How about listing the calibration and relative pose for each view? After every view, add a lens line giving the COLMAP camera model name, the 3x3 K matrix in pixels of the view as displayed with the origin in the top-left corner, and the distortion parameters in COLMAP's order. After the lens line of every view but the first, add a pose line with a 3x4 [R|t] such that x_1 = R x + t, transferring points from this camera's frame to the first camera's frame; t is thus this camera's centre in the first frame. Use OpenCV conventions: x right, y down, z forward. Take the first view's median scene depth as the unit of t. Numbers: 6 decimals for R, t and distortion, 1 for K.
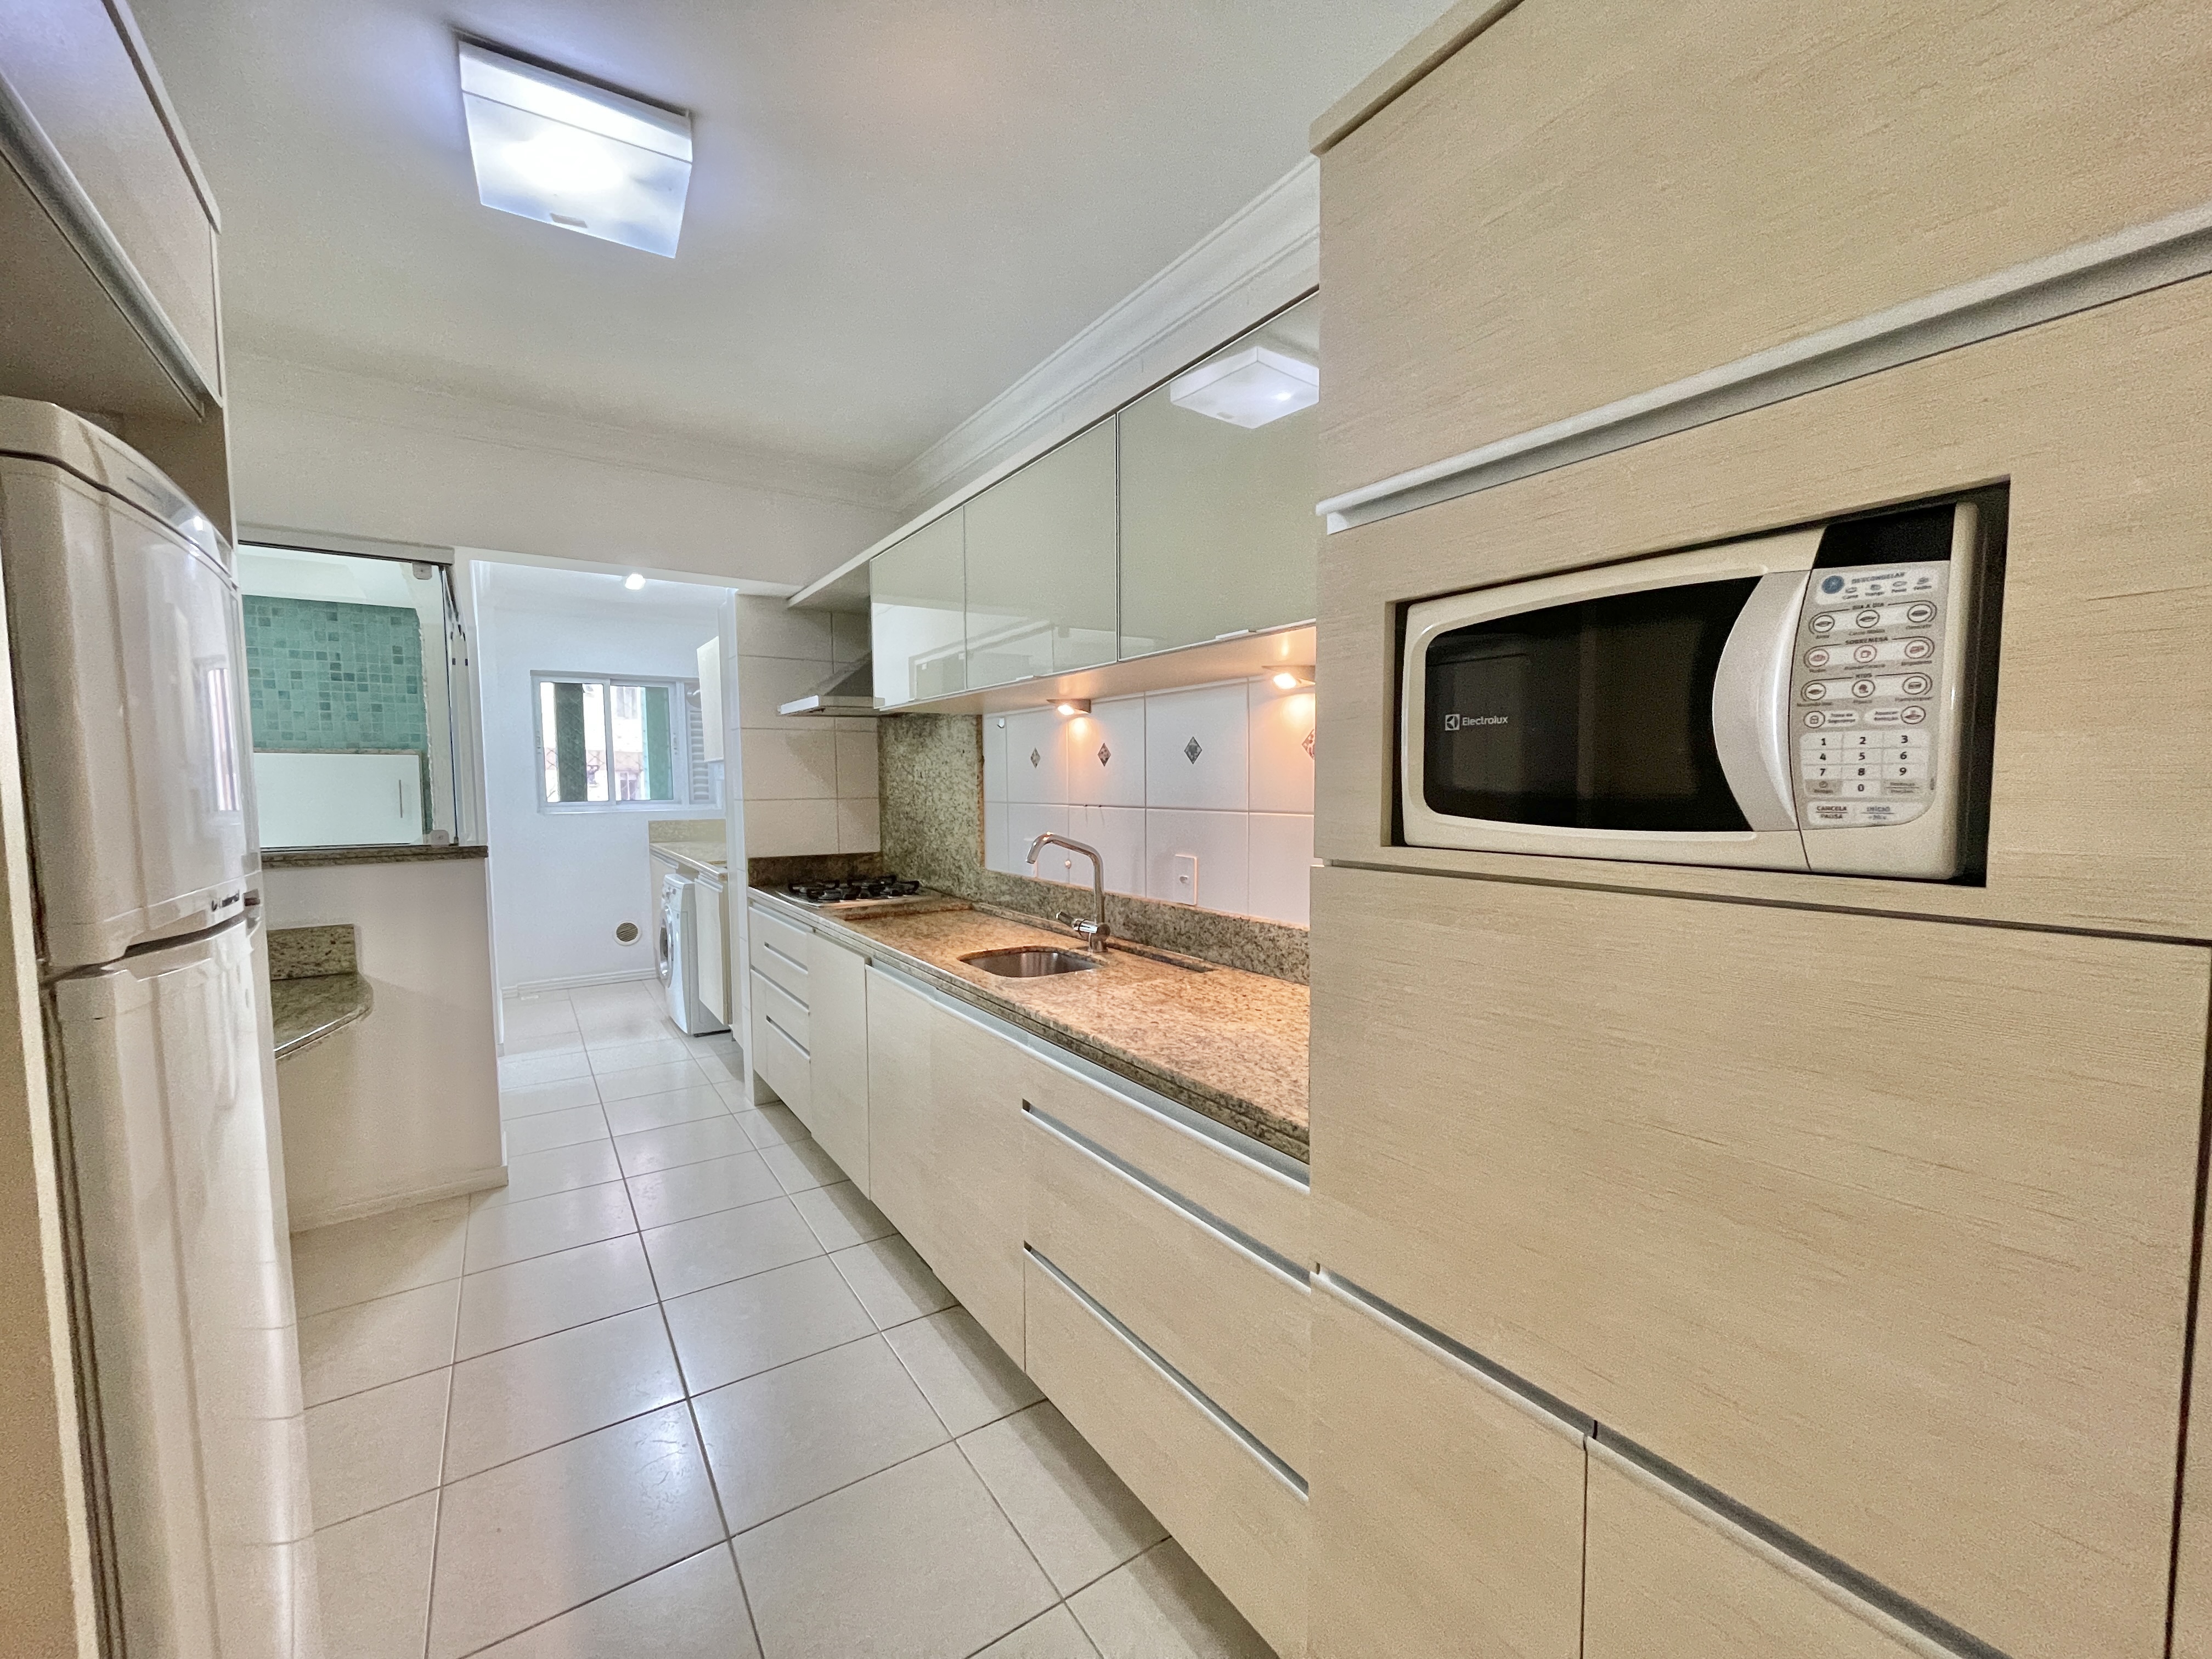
lens RADIAL K [[886.9, 0, 1077.4], [0, 886.9, 853.8], [0, 0, 1]] dist [0.001301, 0.000099]
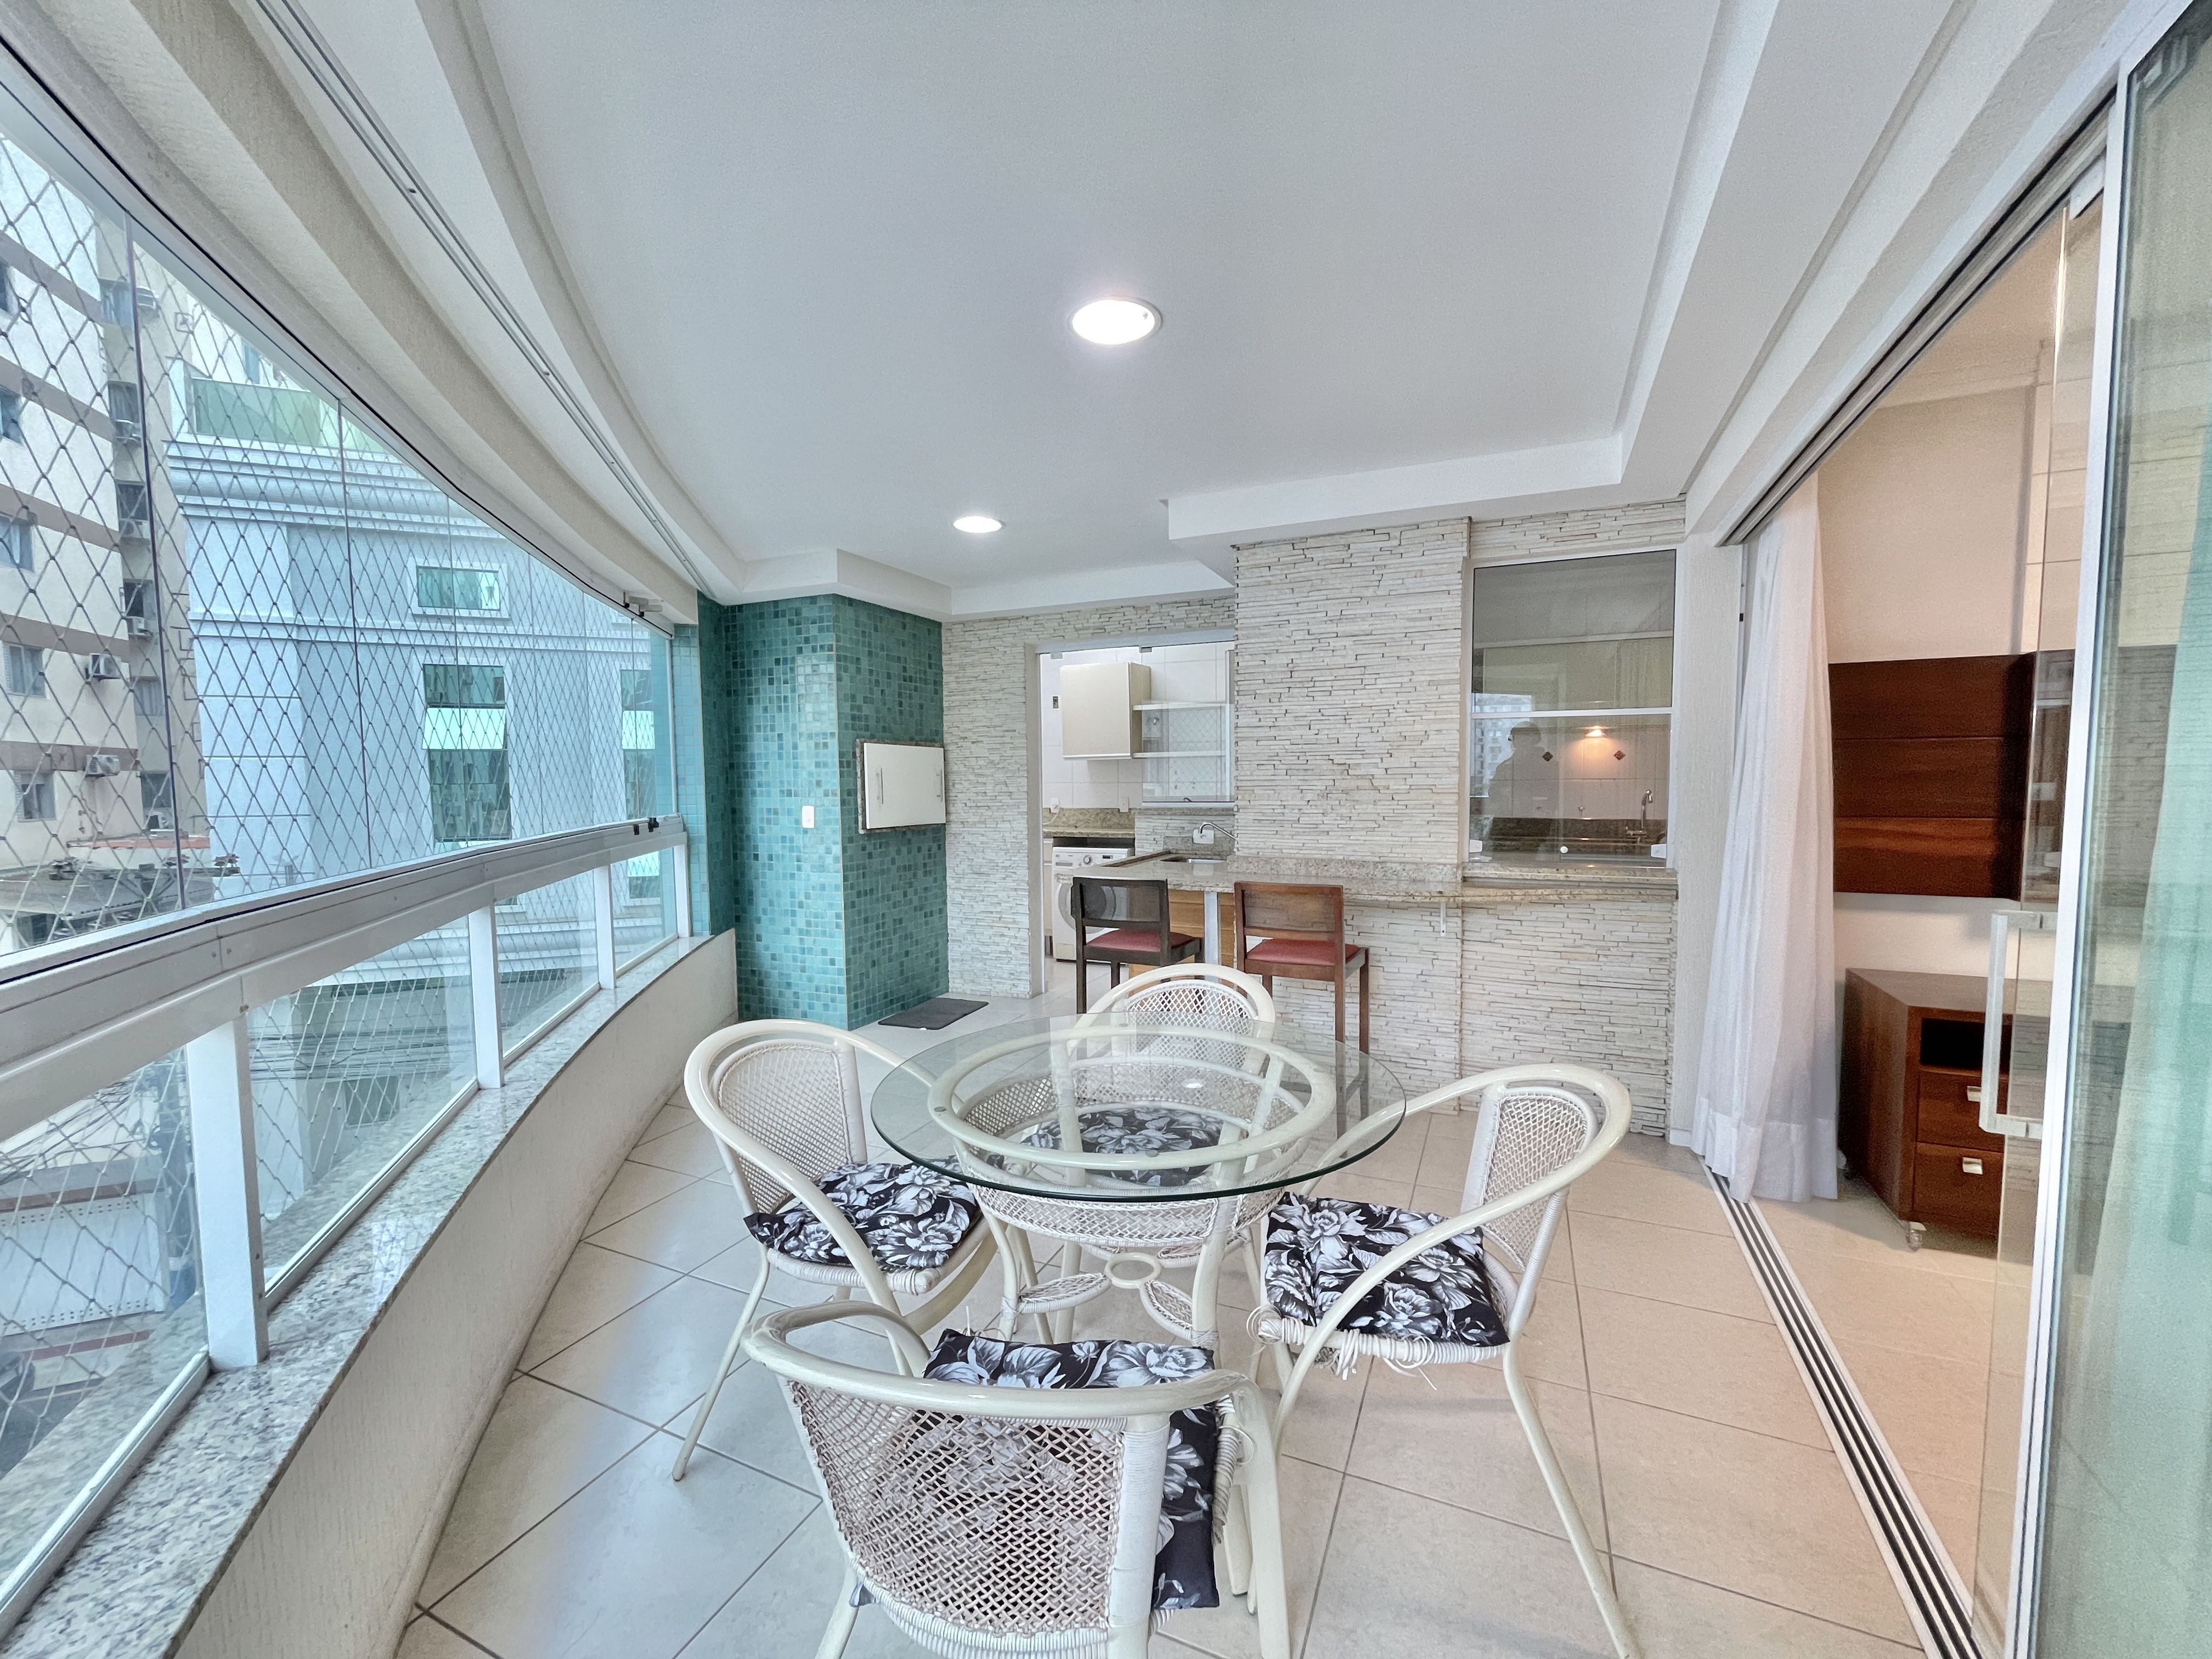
lens RADIAL K [[886.9, 0, 1110.8], [0, 886.9, 836.4], [0, 0, 1]] dist [0.001301, 0.000099]
pose [[0.836082, -0.036746, 0.547373, -1.797051], [0.049844, 0.998716, -0.009089, 0.037793], [-0.546336, 0.034882, 0.836840, -0.125604]]
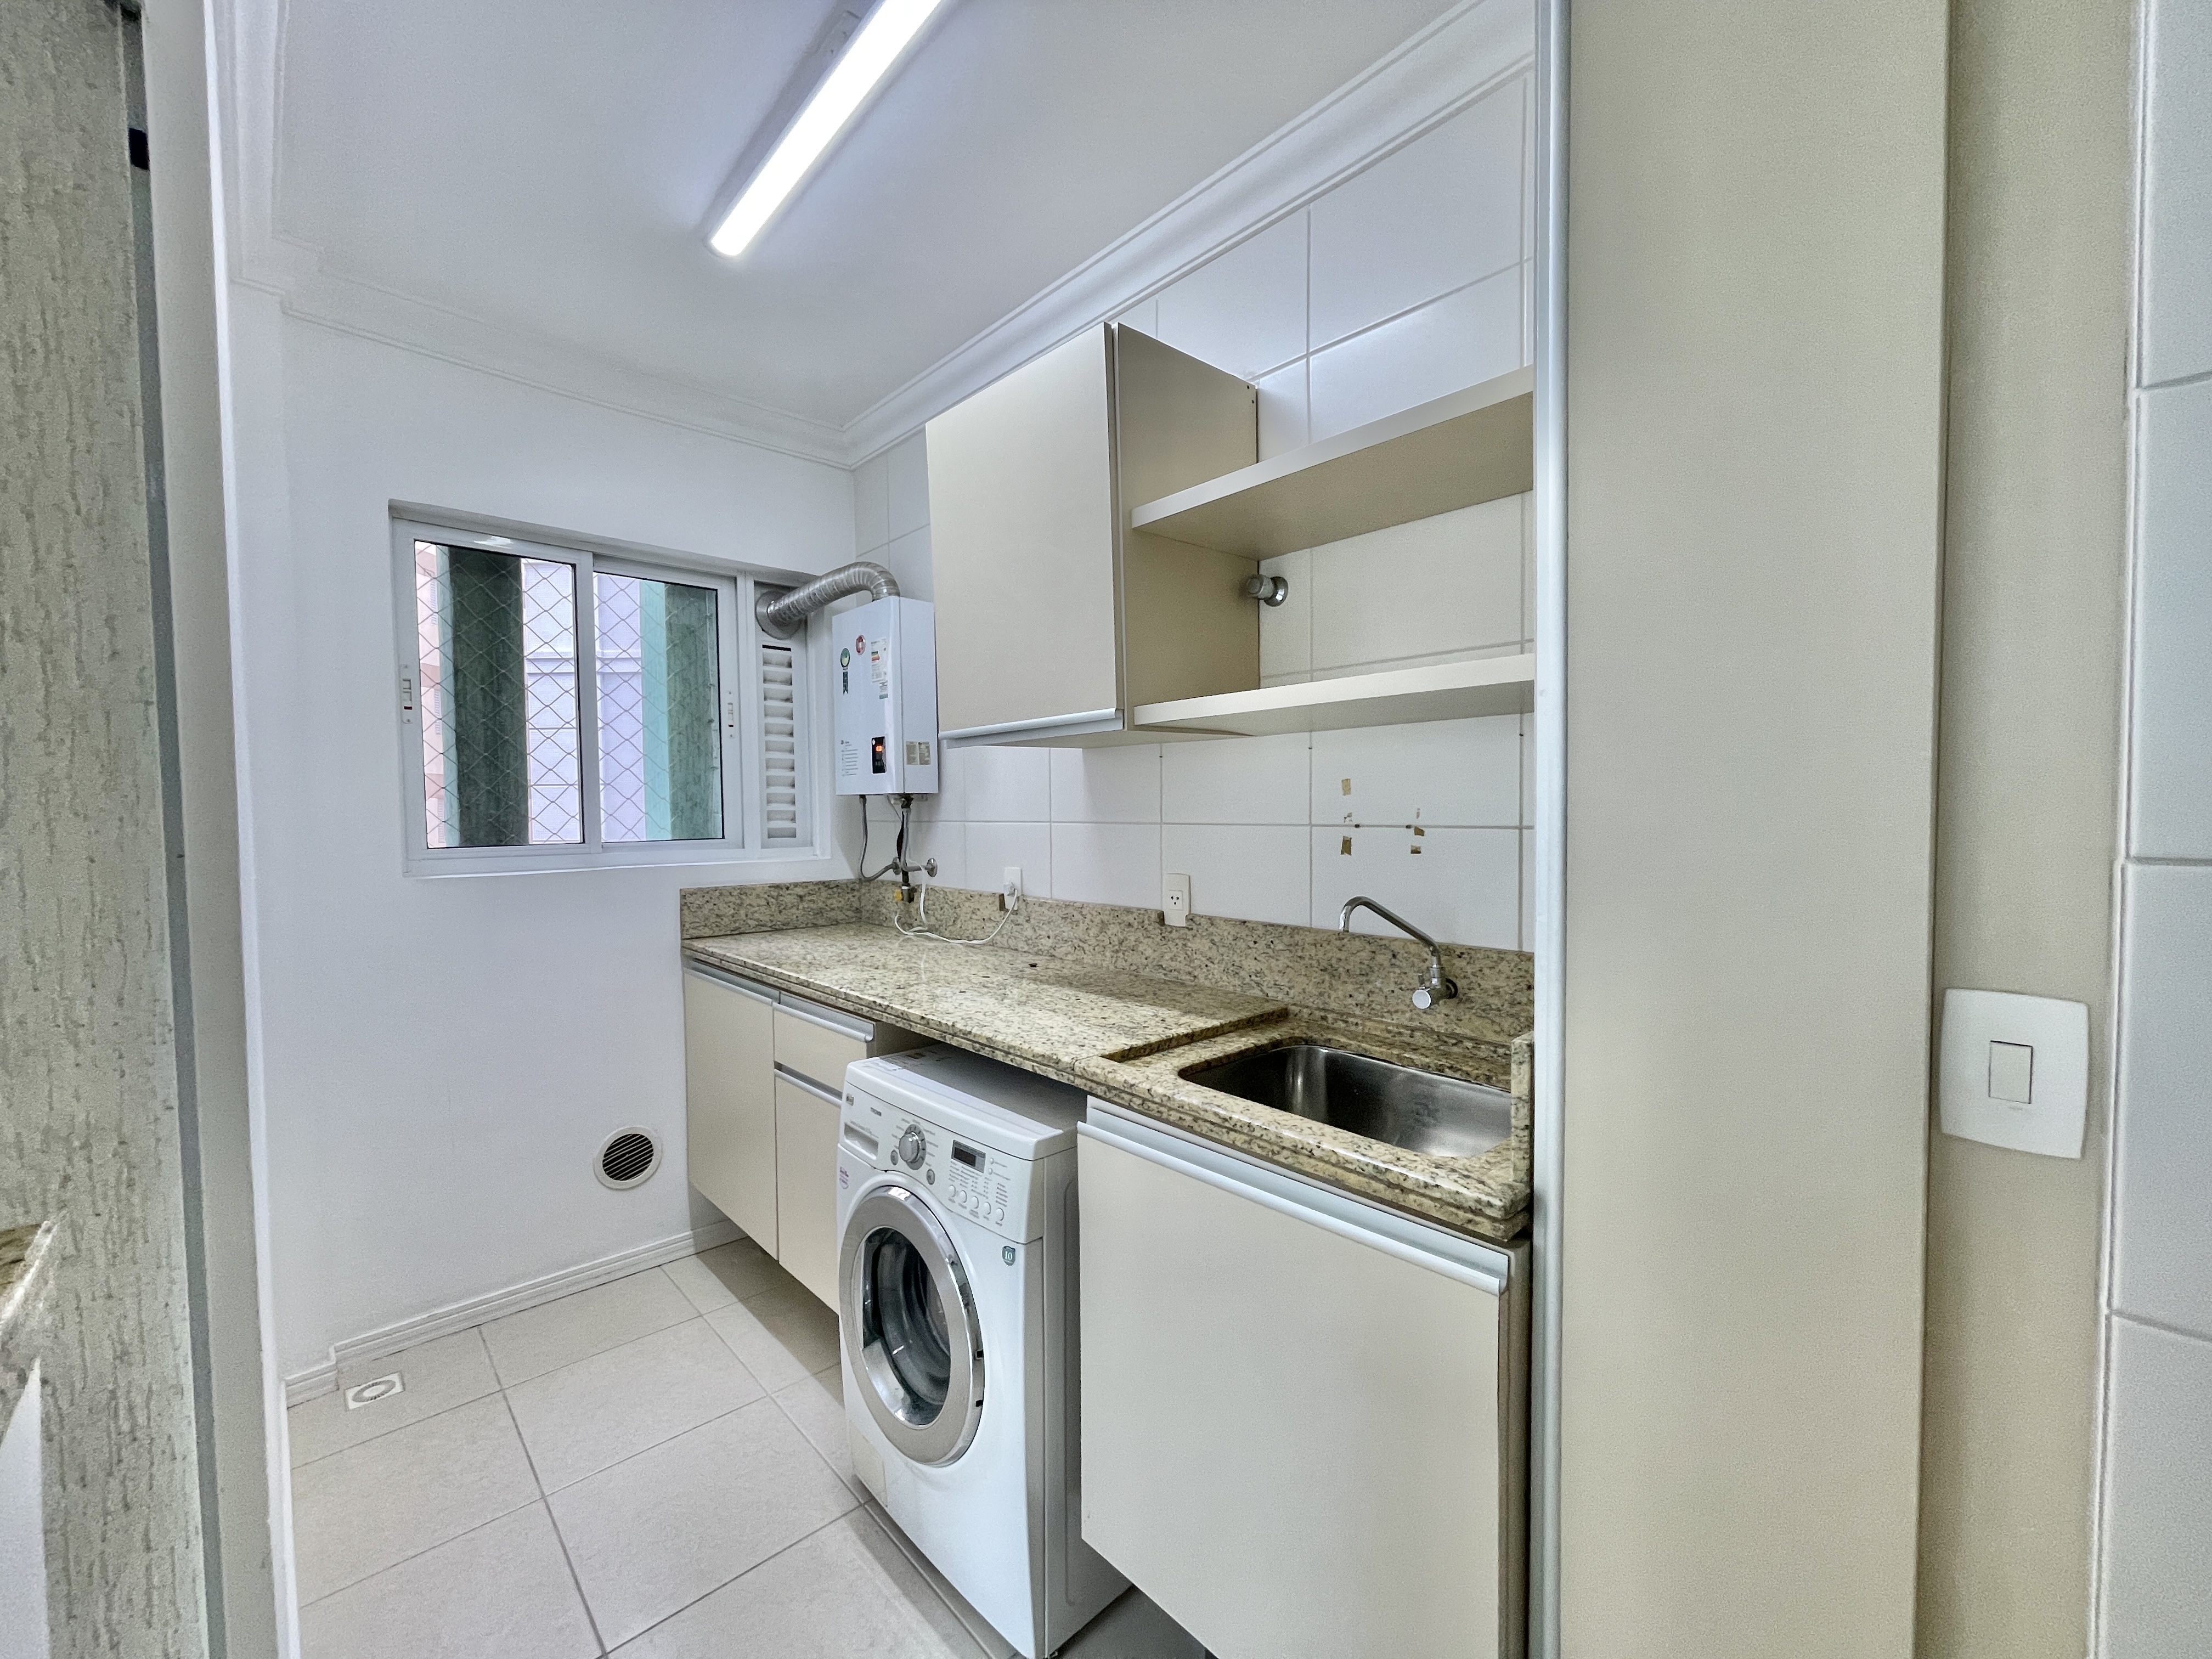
lens RADIAL K [[886.9, 0, 1088.5], [0, 886.9, 846.7], [0, 0, 1]] dist [0.001301, 0.000099]
pose [[0.985257, -0.017919, 0.170138, -0.708137], [0.025129, 0.998871, -0.040319, -0.069092], [-0.169223, 0.044000, 0.984595, 1.066178]]
